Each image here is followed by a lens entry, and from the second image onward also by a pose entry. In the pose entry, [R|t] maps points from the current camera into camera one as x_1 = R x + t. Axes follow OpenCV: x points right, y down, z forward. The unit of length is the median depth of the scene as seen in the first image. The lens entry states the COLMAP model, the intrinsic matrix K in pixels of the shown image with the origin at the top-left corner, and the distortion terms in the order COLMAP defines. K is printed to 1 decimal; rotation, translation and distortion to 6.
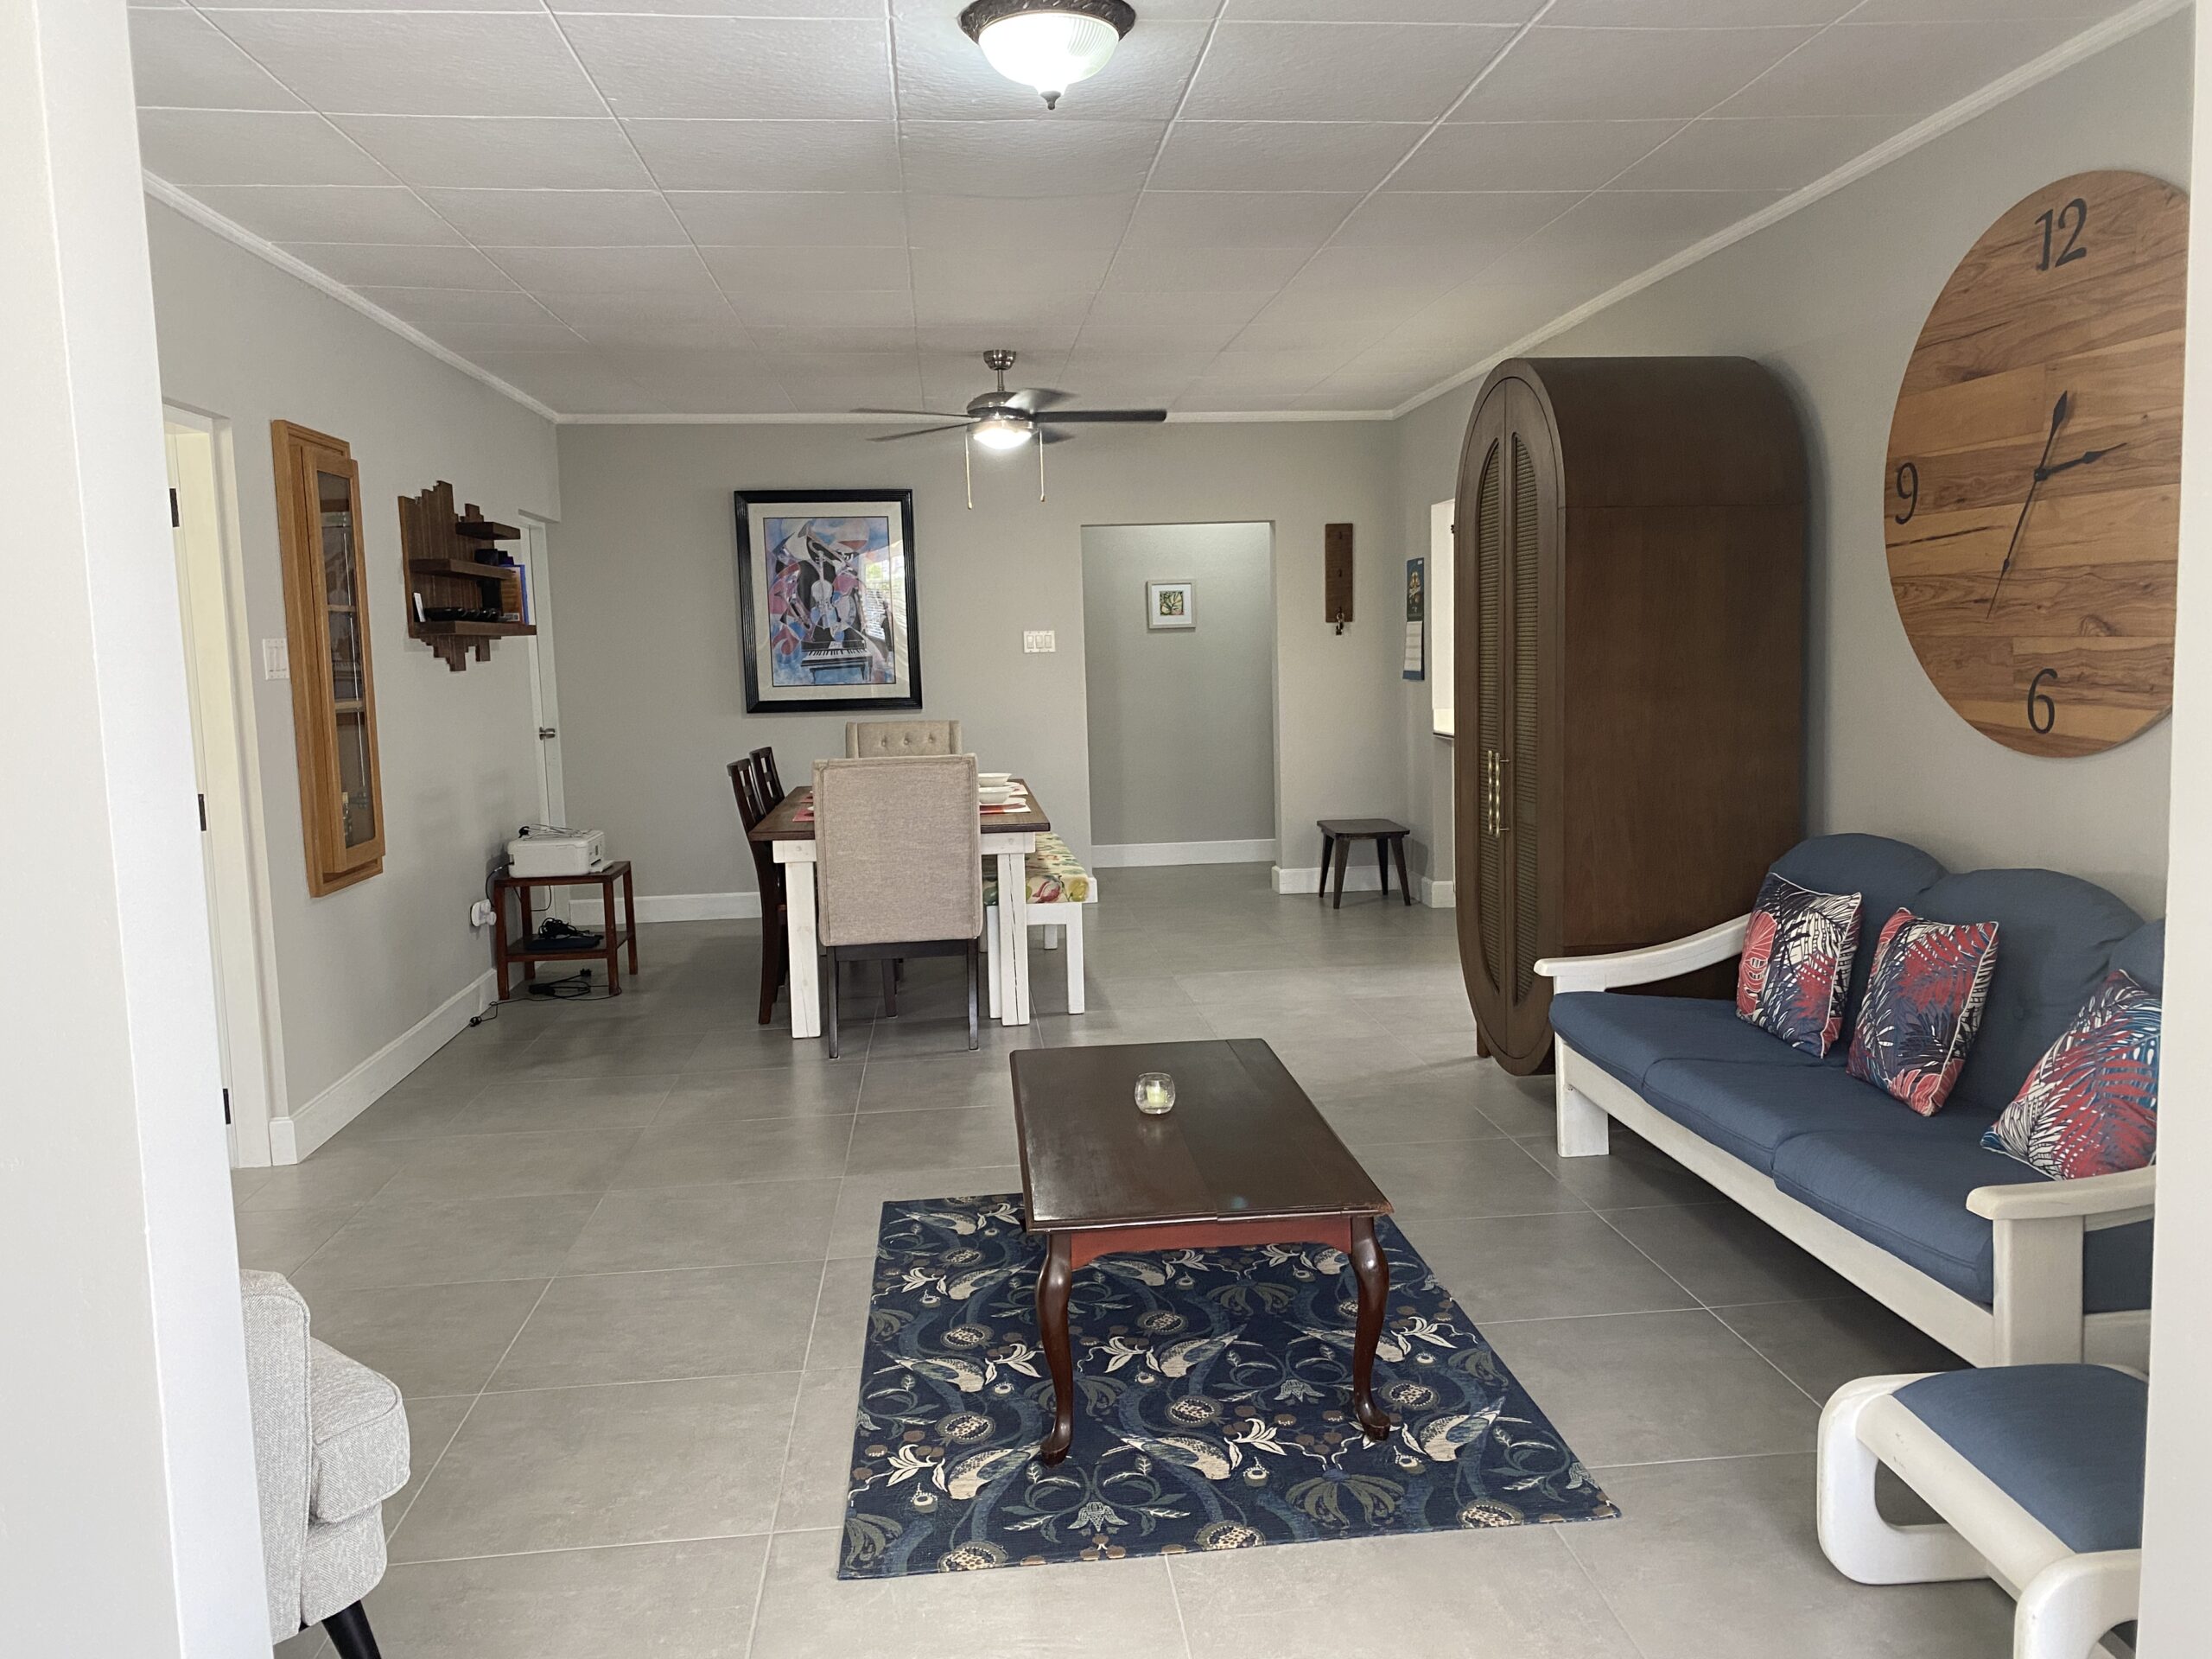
lens RADIAL K [[1705.2, 0, 1108.2], [0, 1705.2, 807.4], [0, 0, 1]] dist [0.000544, 0.001836]
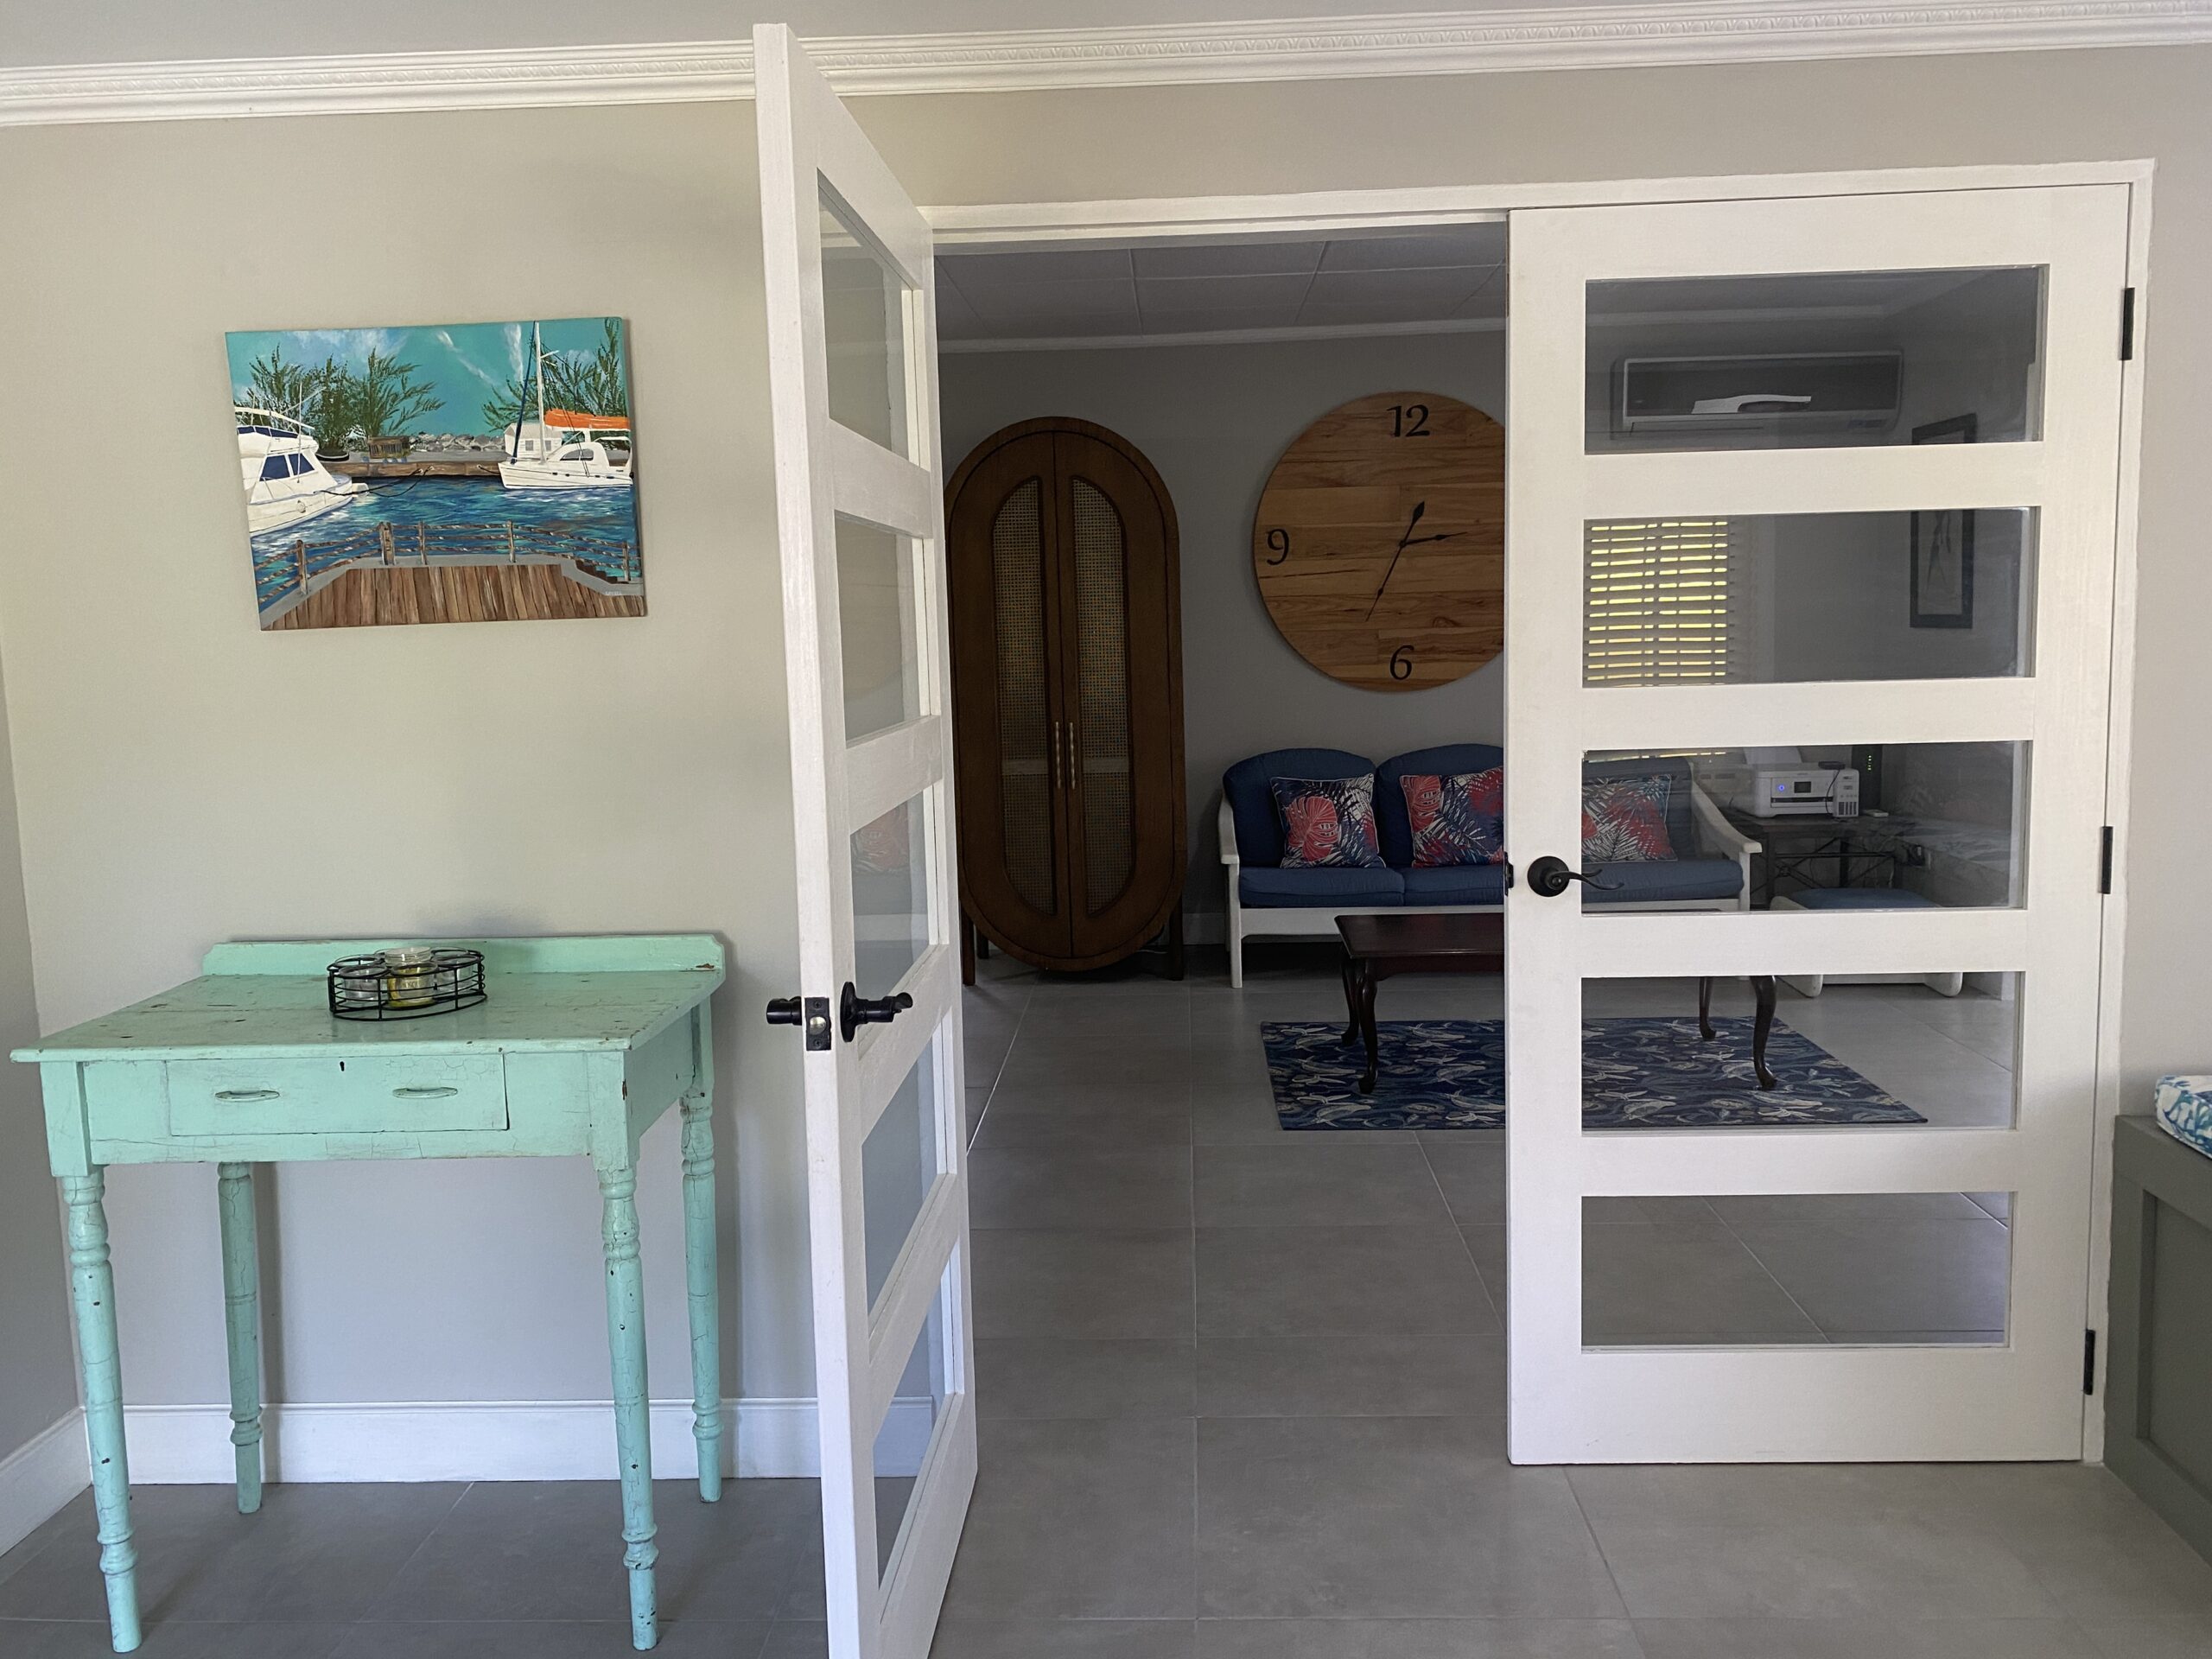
lens RADIAL K [[1705.2, 0, 1099.5], [0, 1705.2, 812.1], [0, 0, 1]] dist [0.000544, 0.001836]
pose [[0.153182, -0.090396, 0.984055, -1.391972], [0.121795, 0.989942, 0.071977, -0.075572], [-0.980664, 0.108827, 0.162651, 1.041982]]
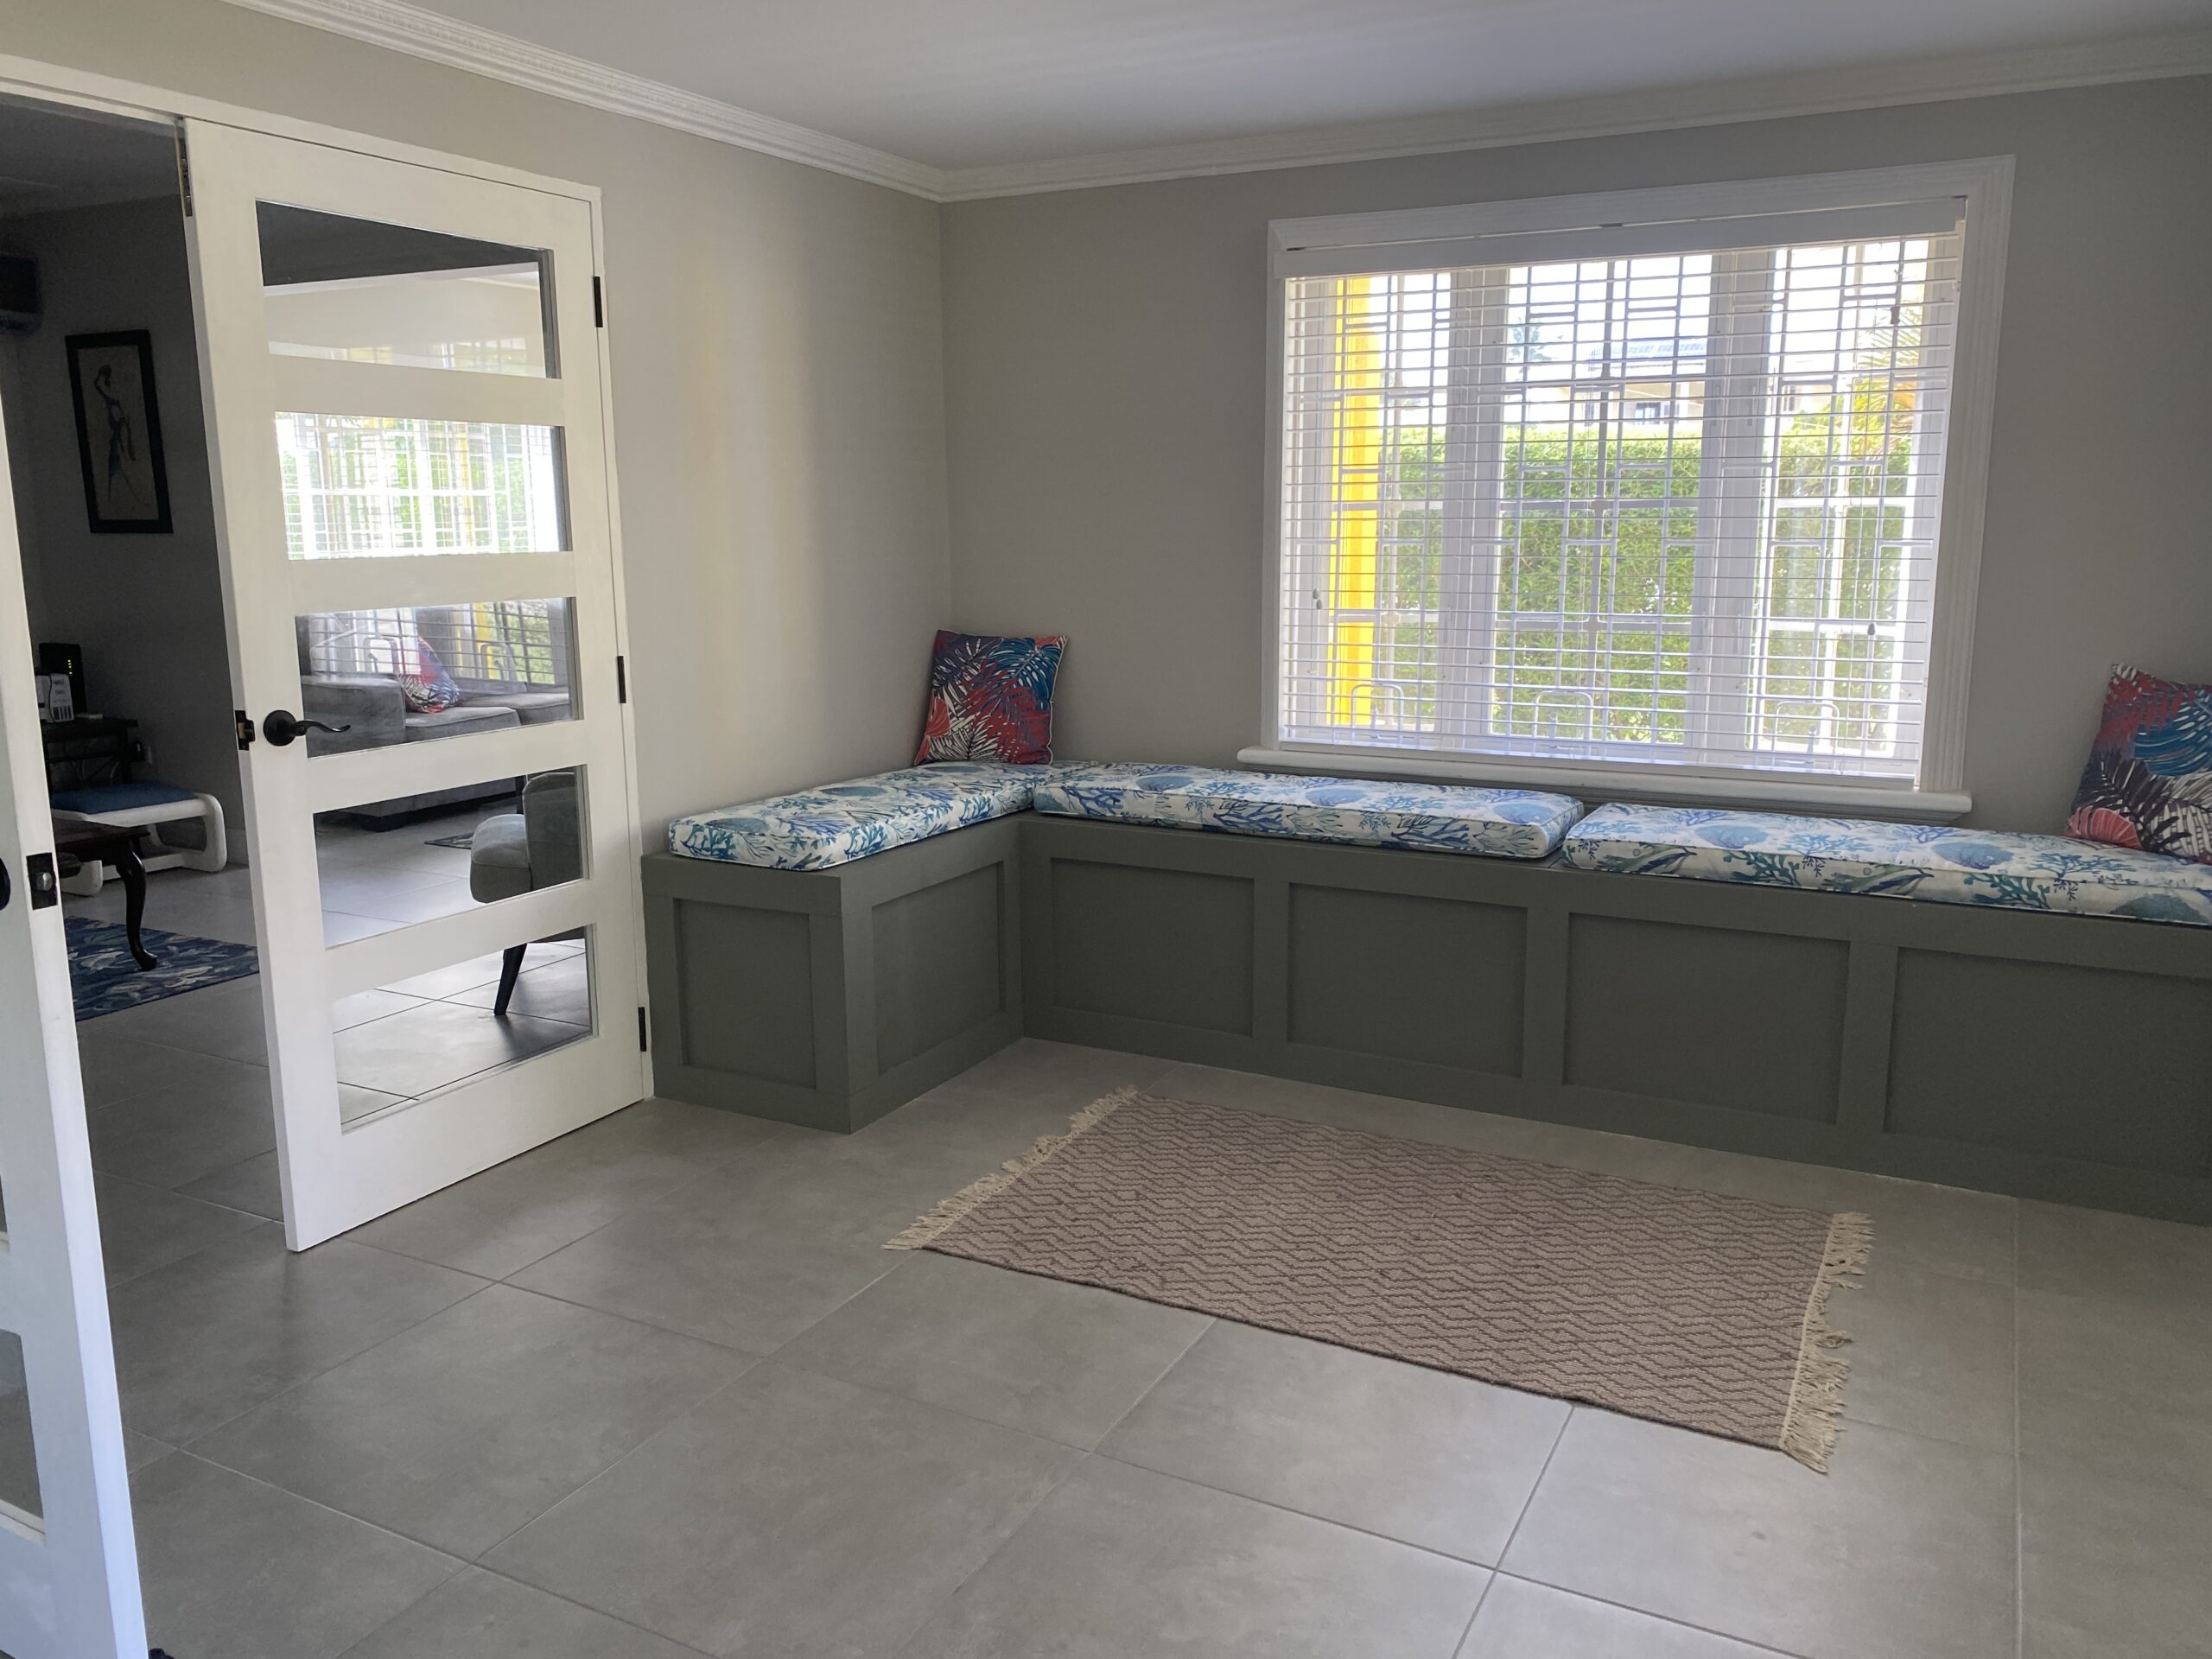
lens RADIAL K [[1705.2, 0, 1125.0], [0, 1705.2, 837.5], [0, 0, 1]] dist [0.000544, 0.001836]
pose [[-0.837362, -0.073611, 0.541669, -1.451732], [0.081830, 0.962848, 0.257347, -0.104521], [-0.540489, 0.259818, -0.800229, 1.480842]]
